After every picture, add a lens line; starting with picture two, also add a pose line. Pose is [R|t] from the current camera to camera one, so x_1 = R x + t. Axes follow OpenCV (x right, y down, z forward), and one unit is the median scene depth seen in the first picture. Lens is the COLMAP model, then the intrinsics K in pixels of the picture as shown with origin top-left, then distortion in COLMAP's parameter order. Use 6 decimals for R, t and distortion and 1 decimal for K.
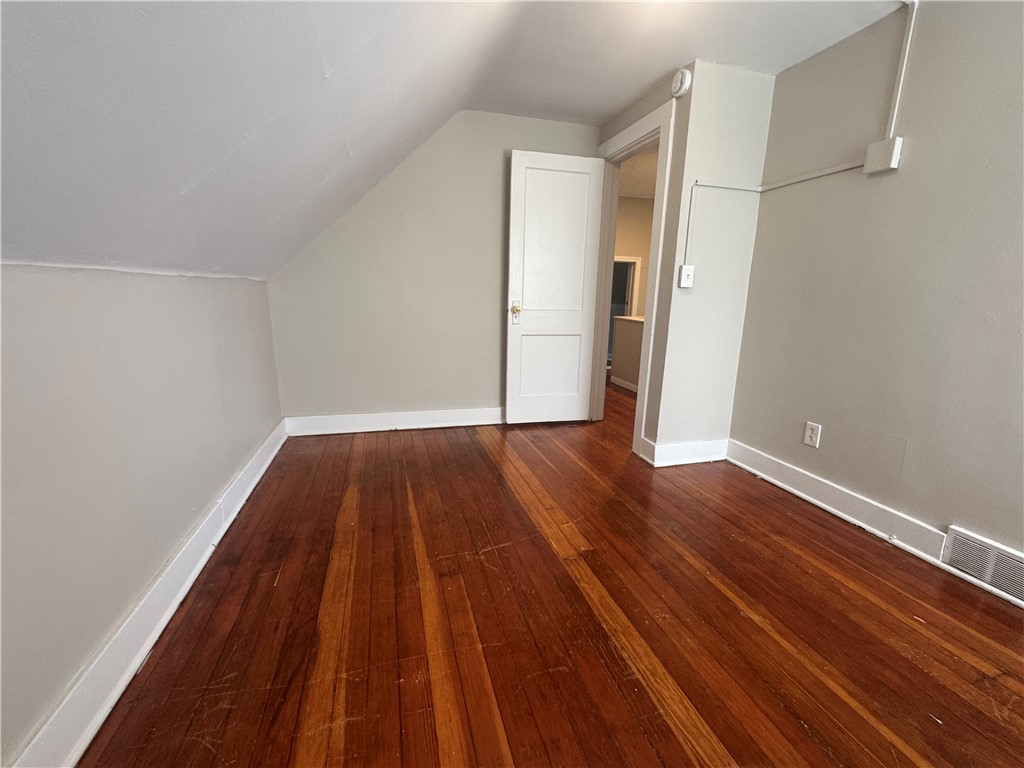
lens RADIAL K [[435.6, 0, 512.6], [0, 435.6, 384.6], [0, 0, 1]] dist [-0.000640, -0.000551]
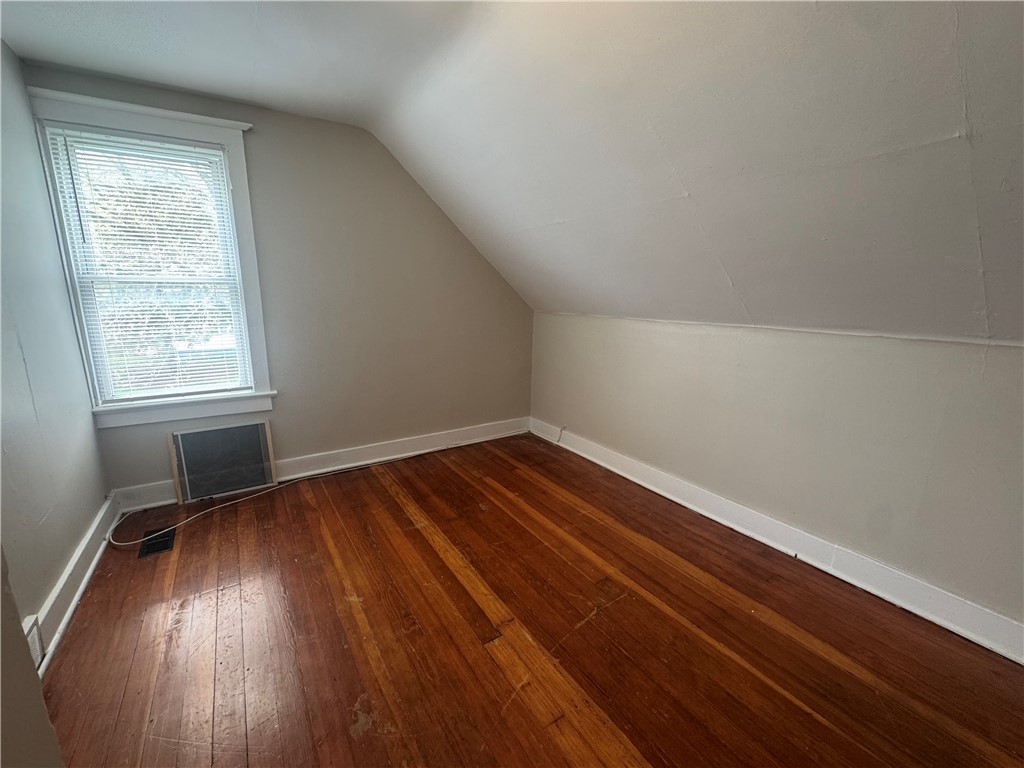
lens RADIAL K [[435.6, 0, 513.9], [0, 435.6, 384.8], [0, 0, 1]] dist [-0.000640, -0.000551]
pose [[-0.959734, 0.036919, -0.278474, 0.394941], [-0.080023, 0.914320, 0.397009, -0.498837], [0.269272, 0.403307, -0.874549, 1.760081]]
